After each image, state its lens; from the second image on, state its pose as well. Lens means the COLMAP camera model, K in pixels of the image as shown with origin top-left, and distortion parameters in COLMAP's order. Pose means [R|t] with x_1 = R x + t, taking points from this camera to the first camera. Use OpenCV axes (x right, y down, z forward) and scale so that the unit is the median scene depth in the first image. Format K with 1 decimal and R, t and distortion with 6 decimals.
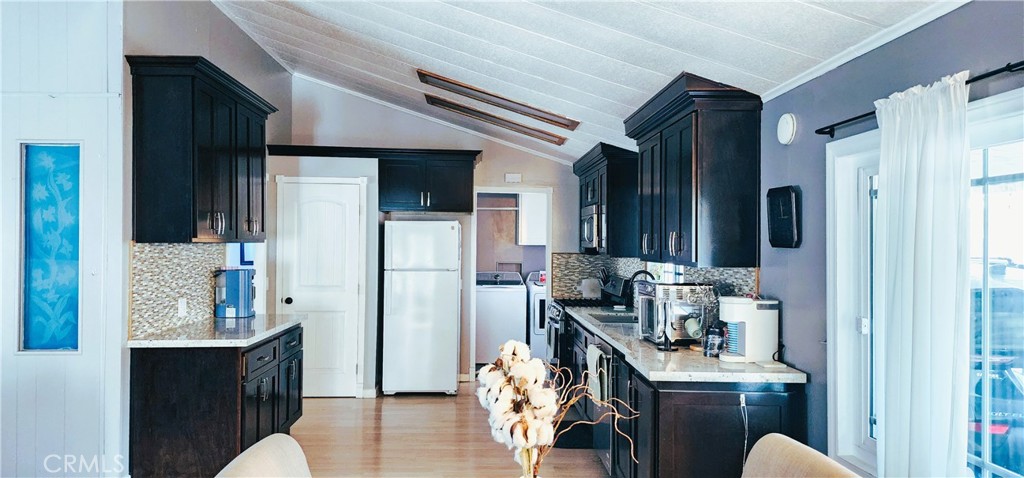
lens RADIAL K [[688.9, 0, 509.7], [0, 688.9, 238.8], [0, 0, 1]] dist [-0.001415, -0.000649]
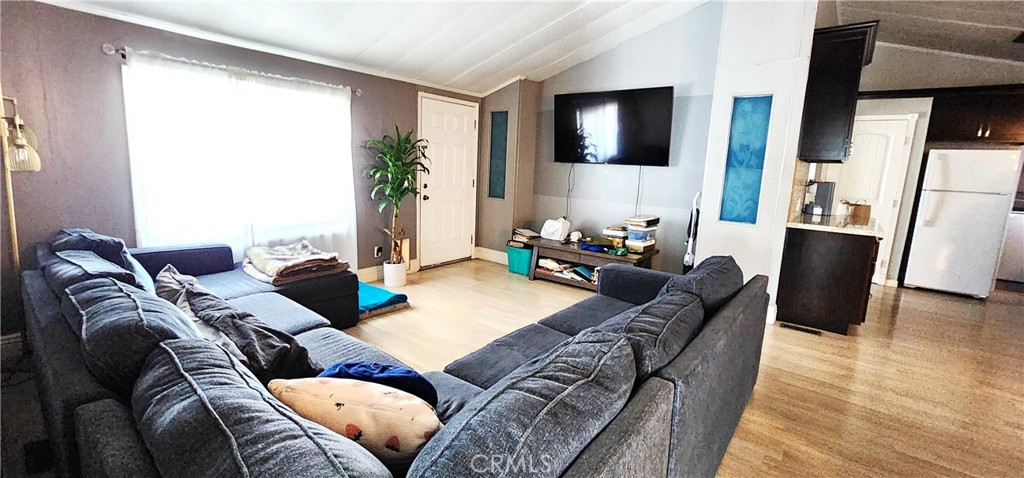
lens RADIAL K [[432.7, 0, 497.9], [0, 432.7, 229.5], [0, 0, 1]] dist [-0.000578, 0.000088]
pose [[0.738471, 0.134195, -0.660797, -0.374926], [-0.034126, 0.986178, 0.162137, 0.026126], [0.673422, -0.097183, 0.732843, -0.159843]]
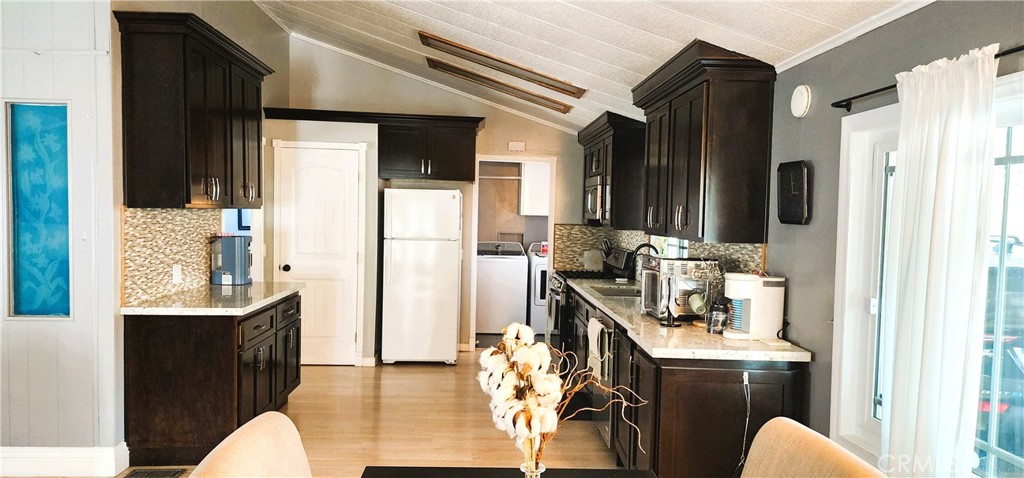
lens RADIAL K [[693.7, 0, 516.2], [0, 693.7, 250.7], [0, 0, 1]] dist [0.003189, -0.004681]
pose [[0.999839, 0.015966, 0.008189, -0.001446], [-0.016446, 0.997925, 0.062252, -0.003392], [-0.007179, -0.062377, 0.998027, 0.014217]]
